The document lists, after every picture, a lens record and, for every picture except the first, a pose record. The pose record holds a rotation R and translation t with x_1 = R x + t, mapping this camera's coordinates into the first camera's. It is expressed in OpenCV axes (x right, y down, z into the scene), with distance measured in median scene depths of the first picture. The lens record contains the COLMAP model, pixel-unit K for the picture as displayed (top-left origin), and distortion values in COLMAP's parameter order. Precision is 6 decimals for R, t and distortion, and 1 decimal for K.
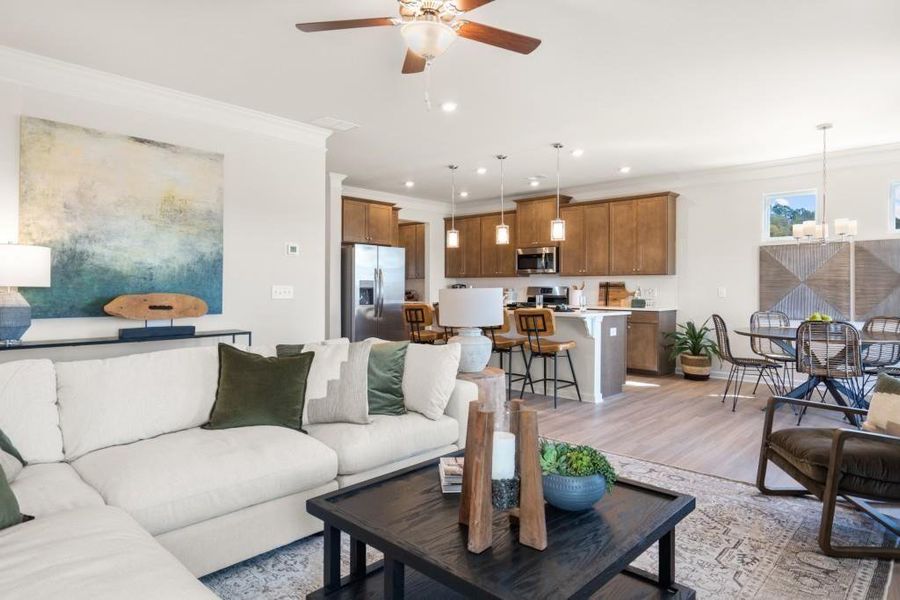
lens RADIAL K [[524.9, 0, 449.1], [0, 524.9, 279.6], [0, 0, 1]] dist [0.003785, 0.000517]
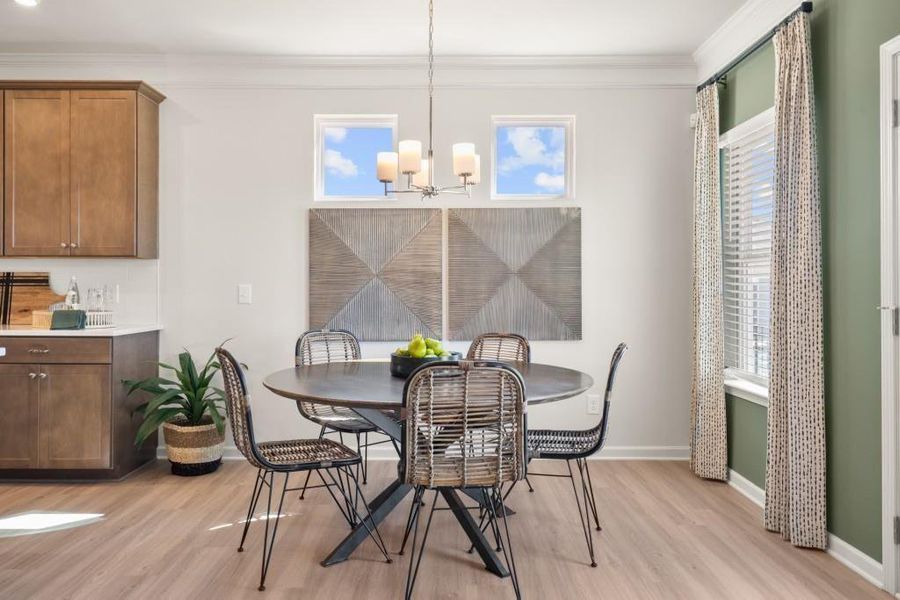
lens RADIAL K [[601.1, 0, 450.0], [0, 601.1, 300.0], [0, 0, 1]] dist [0.025235, 0.000789]
pose [[0.710181, -0.014279, 0.703875, 0.244448], [-0.011617, 0.999420, 0.031996, 0.008884], [-0.703924, -0.030900, 0.709603, 0.436134]]
